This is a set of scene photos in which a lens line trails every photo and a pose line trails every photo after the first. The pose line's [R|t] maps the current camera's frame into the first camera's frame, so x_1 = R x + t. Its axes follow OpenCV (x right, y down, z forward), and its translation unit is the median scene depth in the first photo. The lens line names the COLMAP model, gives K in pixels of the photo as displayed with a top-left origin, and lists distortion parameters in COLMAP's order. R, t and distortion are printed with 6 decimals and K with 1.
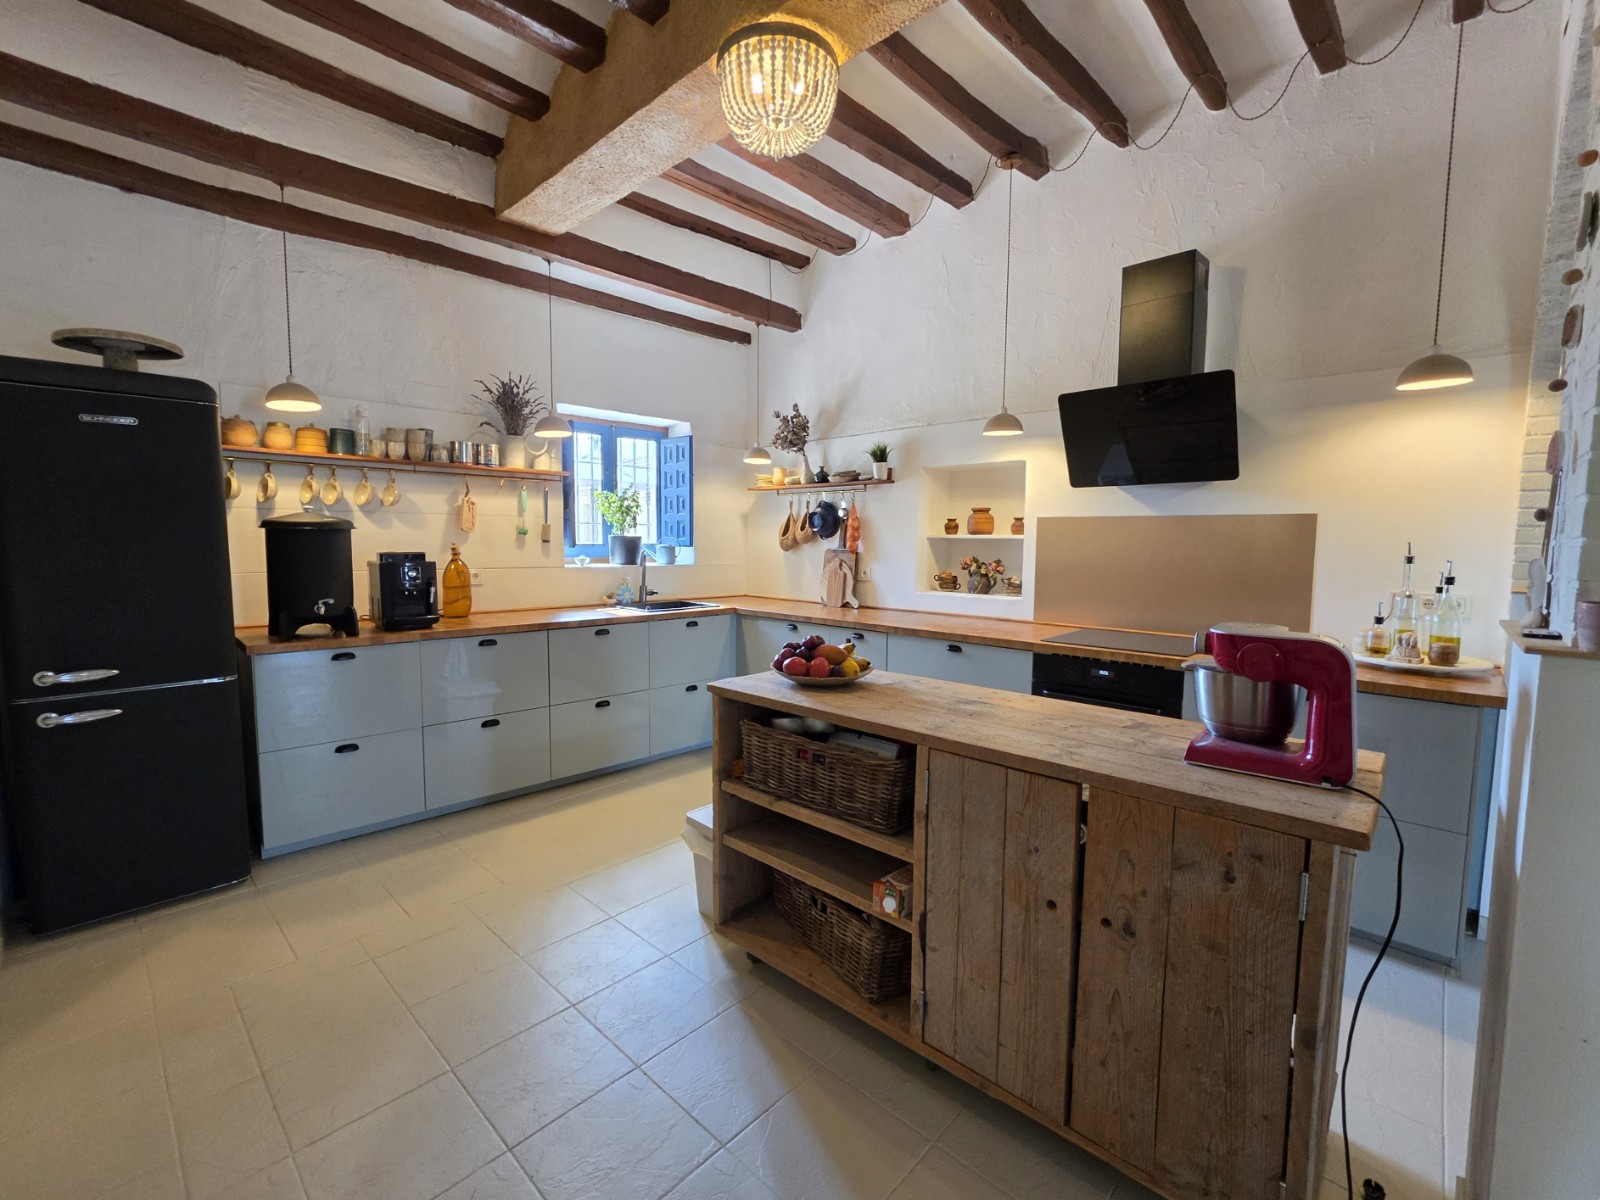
lens RADIAL K [[683.1, 0, 800.0], [0, 683.1, 600.0], [0, 0, 1]] dist [-0.002080, 0.000170]
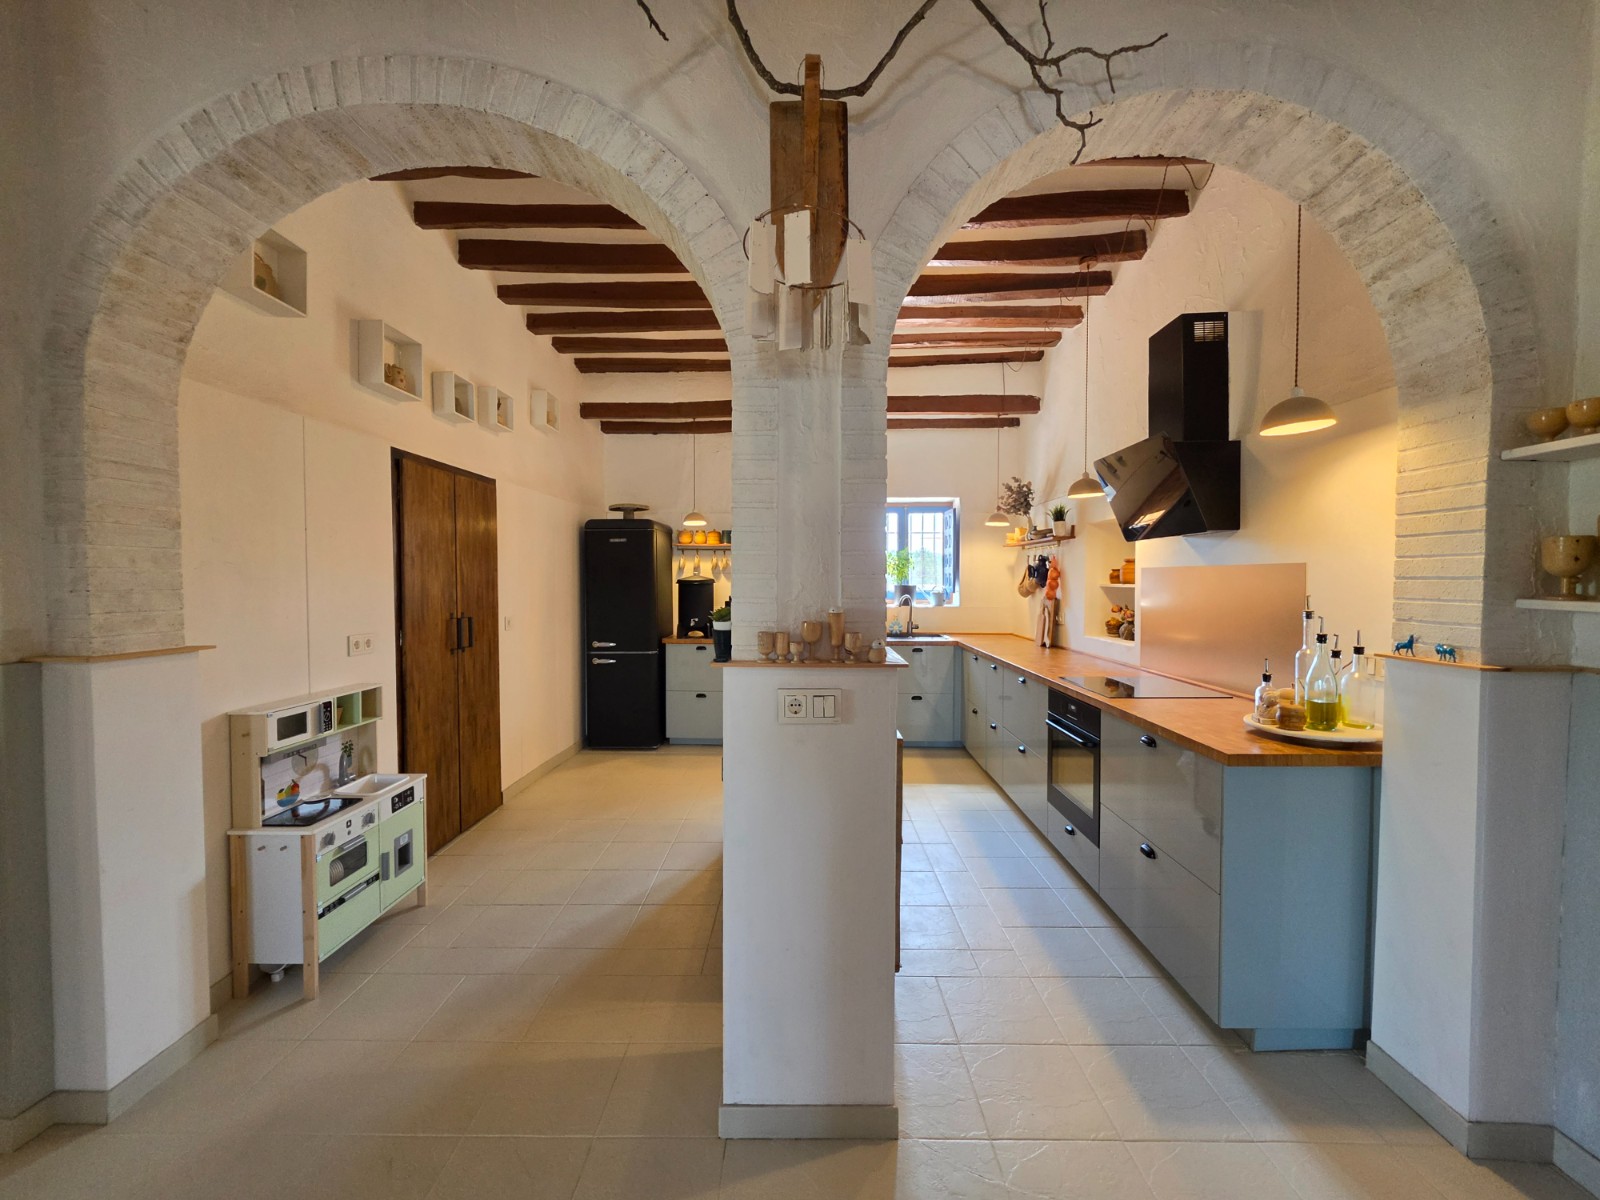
lens RADIAL K [[647.2, 0, 800.0], [0, 647.2, 598.2], [0, 0, 1]] dist [-0.002827, 0.000343]
pose [[0.680187, 0.012472, -0.732933, 0.628965], [-0.060394, 0.997409, -0.039075, -0.003636], [0.730547, 0.070843, 0.679178, -0.049236]]
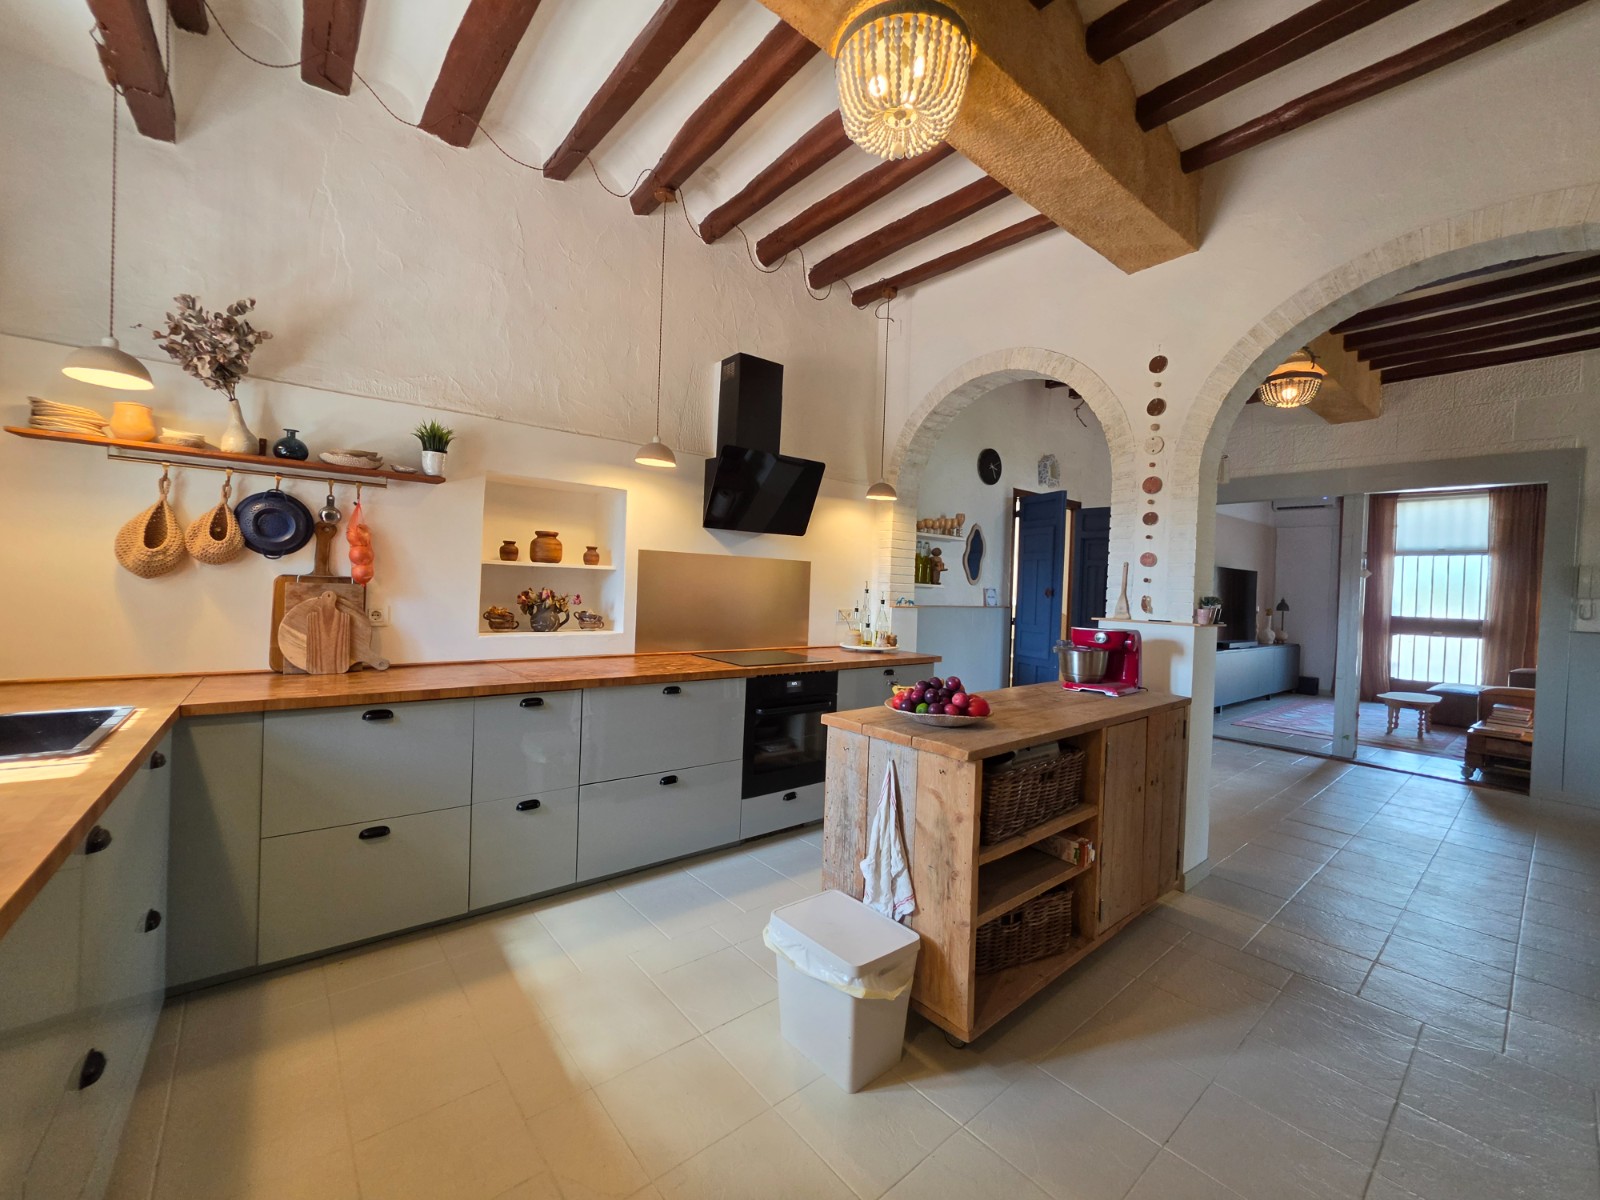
lens RADIAL K [[647.2, 0, 800.0], [0, 647.2, 598.2], [0, 0, 1]] dist [-0.002827, 0.000343]
pose [[0.120388, -0.024074, 0.992435, -0.493373], [0.053349, 0.998418, 0.017747, -0.047375], [-0.991292, 0.050809, 0.121482, 0.573375]]
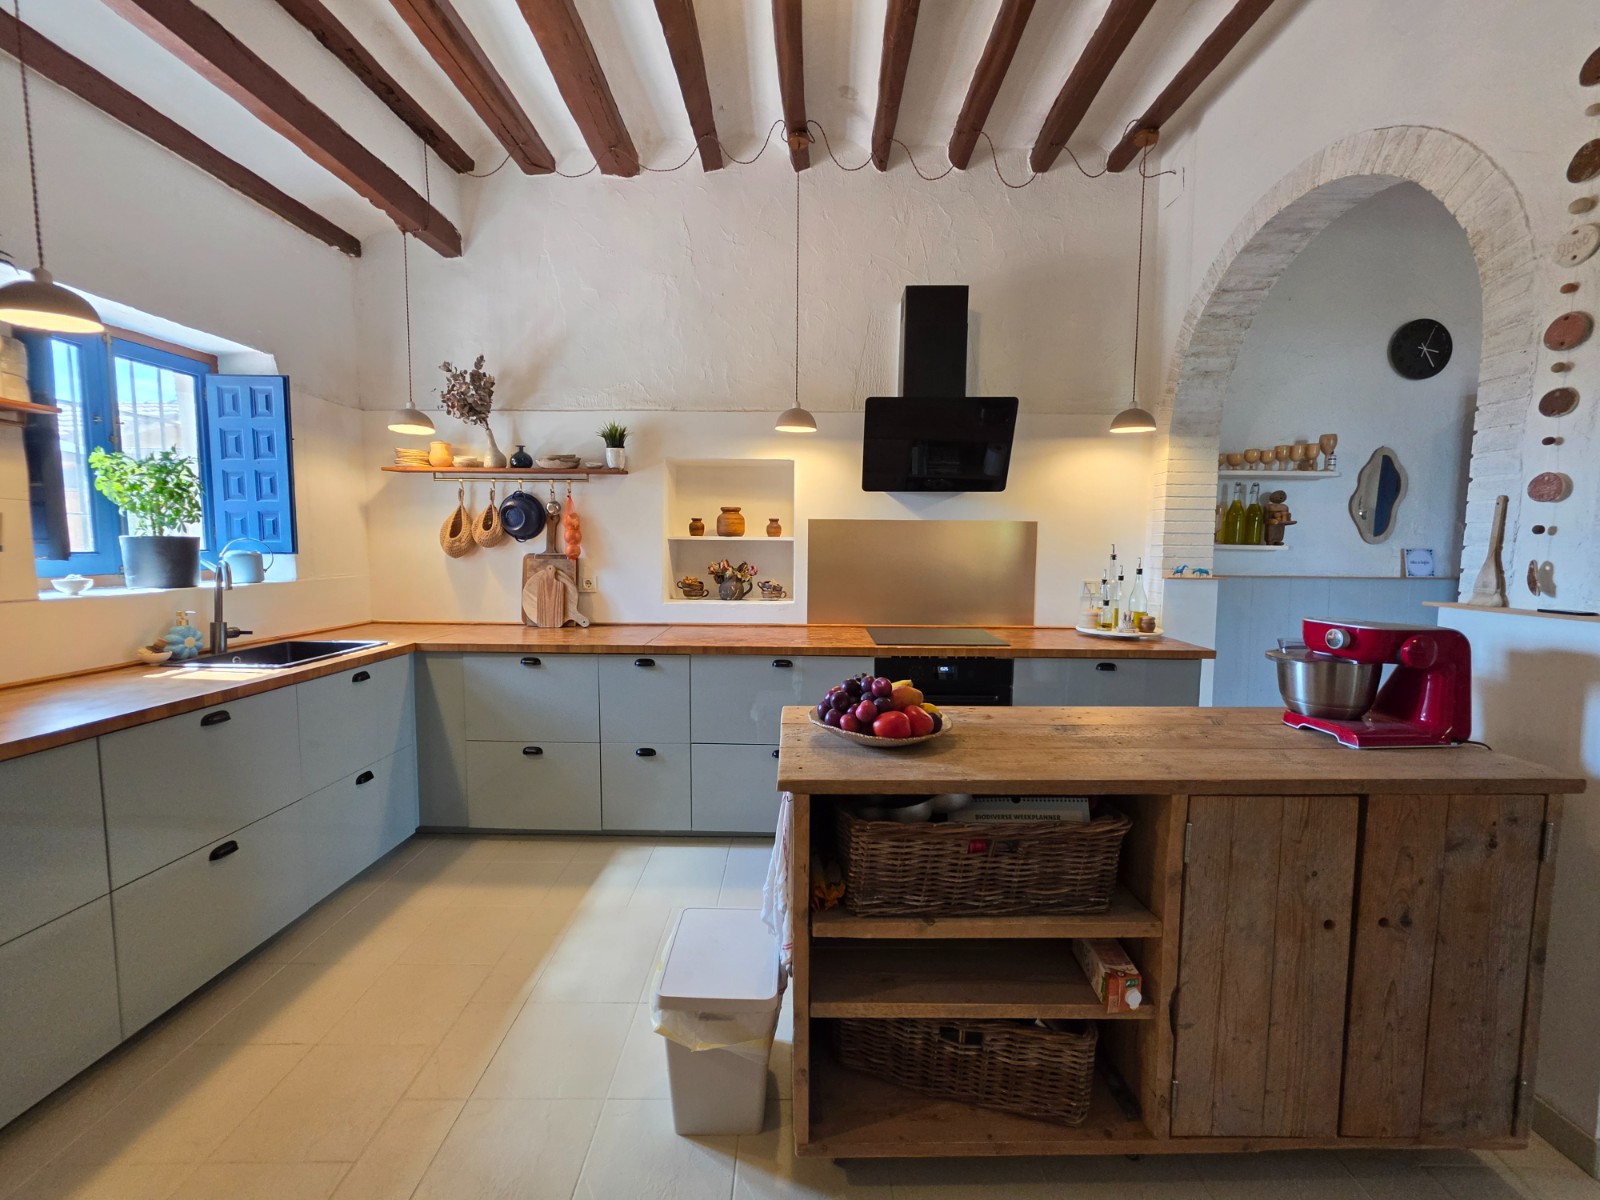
lens RADIAL K [[647.2, 0, 800.0], [0, 647.2, 598.2], [0, 0, 1]] dist [-0.002827, 0.000343]
pose [[0.727265, -0.062720, 0.683486, -0.268095], [0.059785, 0.997820, 0.027951, -0.029942], [-0.683749, 0.020535, 0.729429, 0.288567]]
